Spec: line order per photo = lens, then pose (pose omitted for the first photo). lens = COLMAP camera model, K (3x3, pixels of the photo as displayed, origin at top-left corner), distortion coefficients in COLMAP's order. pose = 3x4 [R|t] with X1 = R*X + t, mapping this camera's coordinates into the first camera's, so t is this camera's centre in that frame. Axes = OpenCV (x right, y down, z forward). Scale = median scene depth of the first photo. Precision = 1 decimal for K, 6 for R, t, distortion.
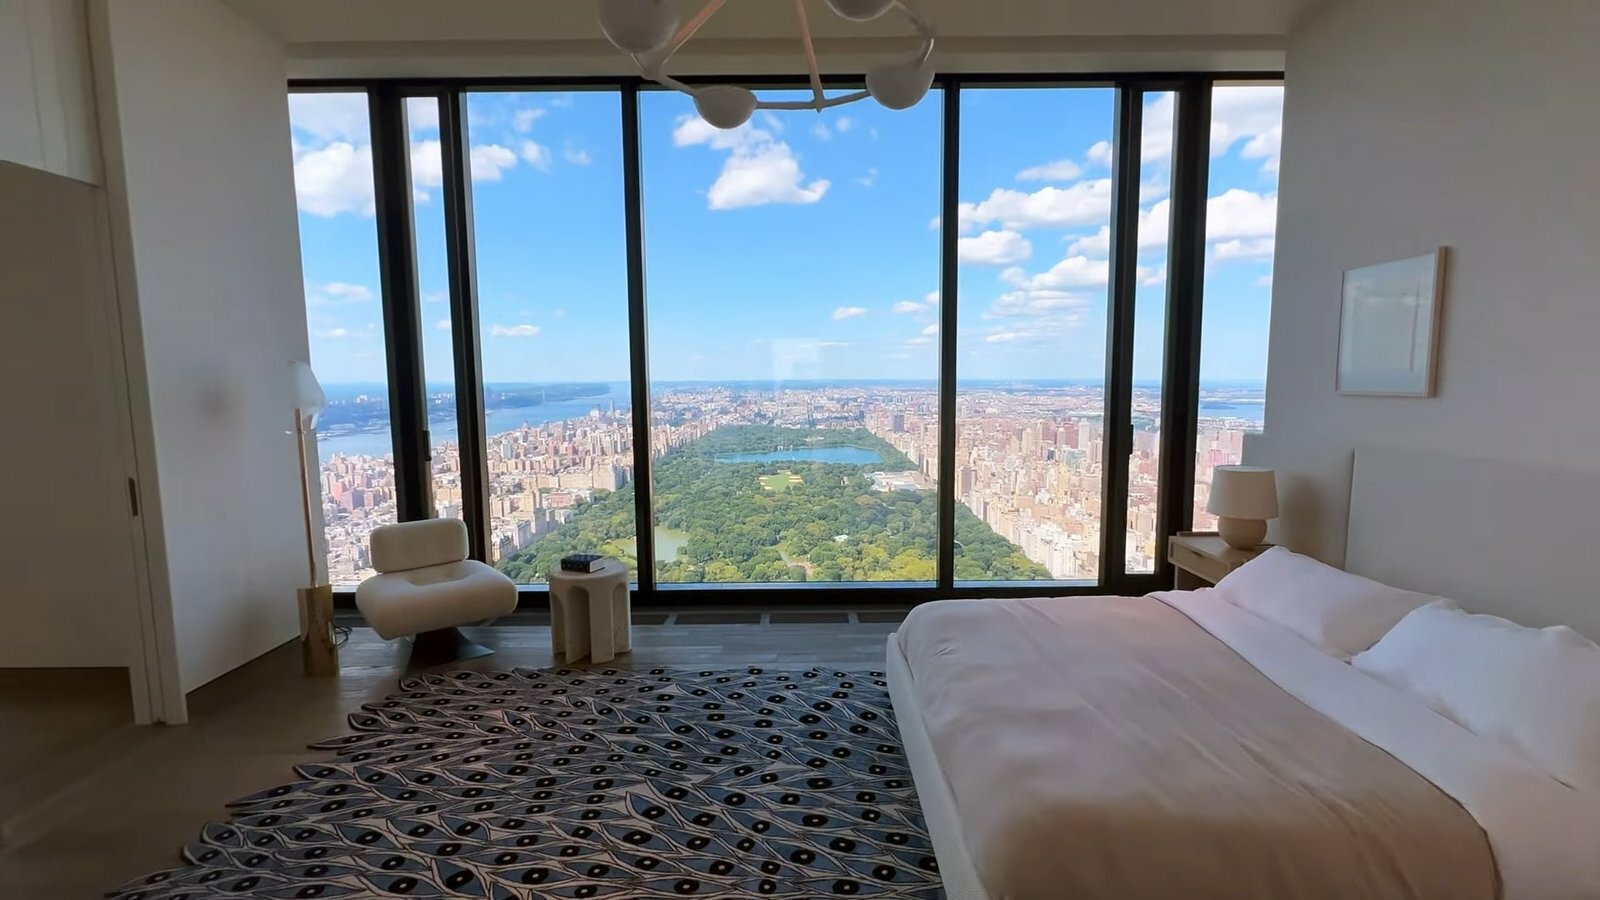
lens RADIAL K [[738.8, 0, 780.8], [0, 738.8, 451.7], [0, 0, 1]] dist [-0.001664, -0.000615]
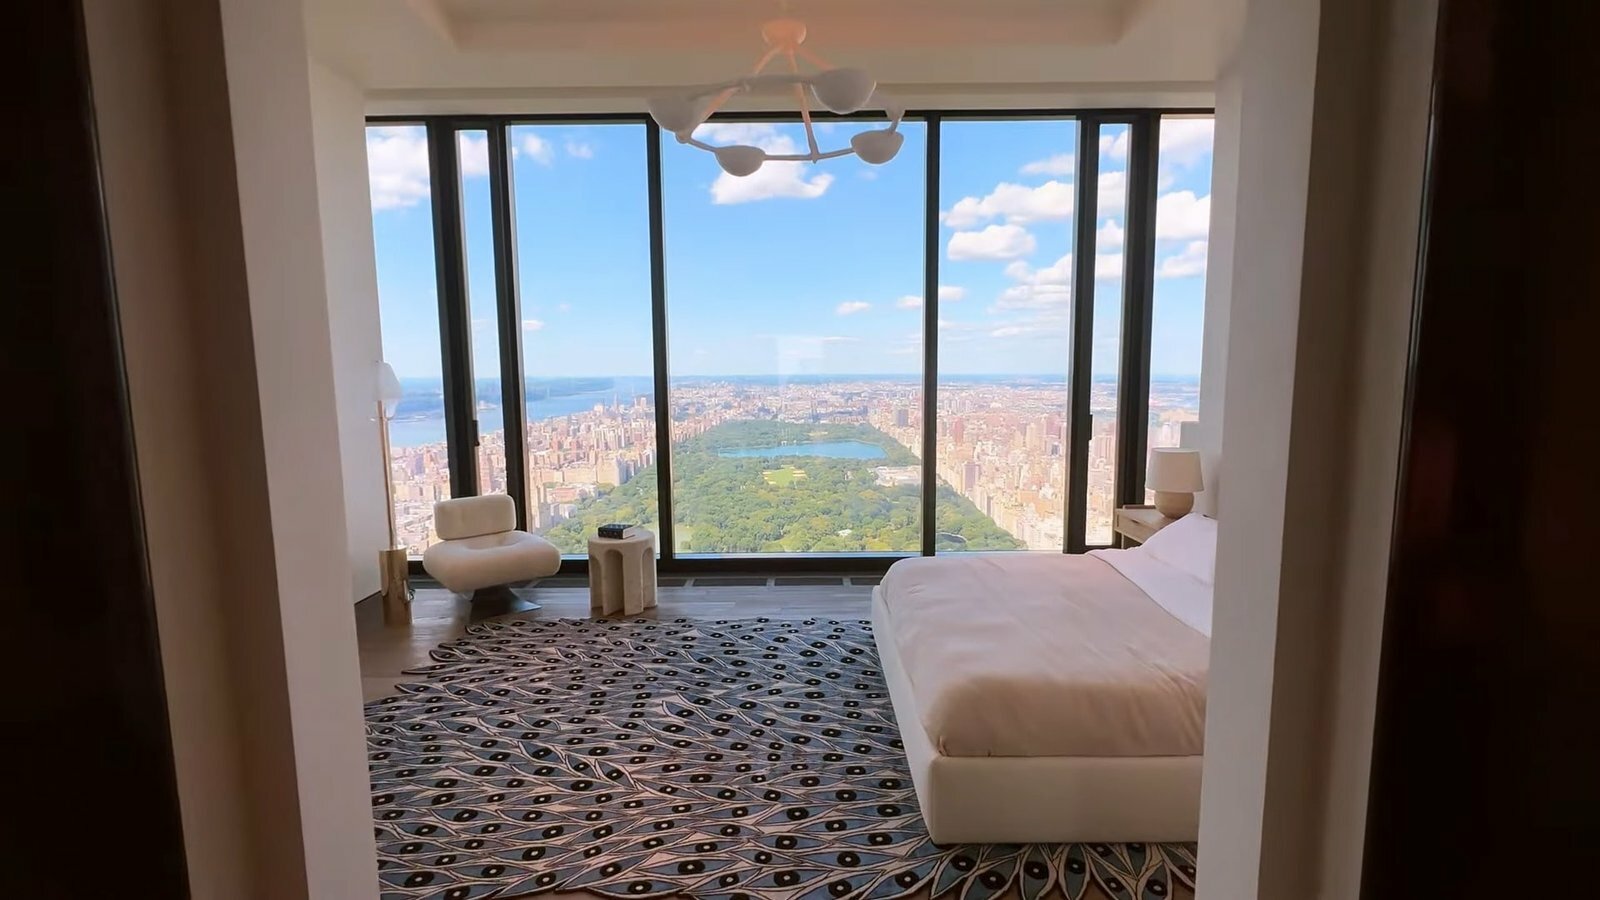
lens RADIAL K [[740.8, 0, 782.1], [0, 740.8, 455.9], [0, 0, 1]] dist [-0.000349, -0.000040]
pose [[0.999995, -0.000135, -0.003212, 0.000321], [0.000175, 0.999923, 0.012387, 0.019945], [0.003210, -0.012388, 0.999918, -0.218047]]
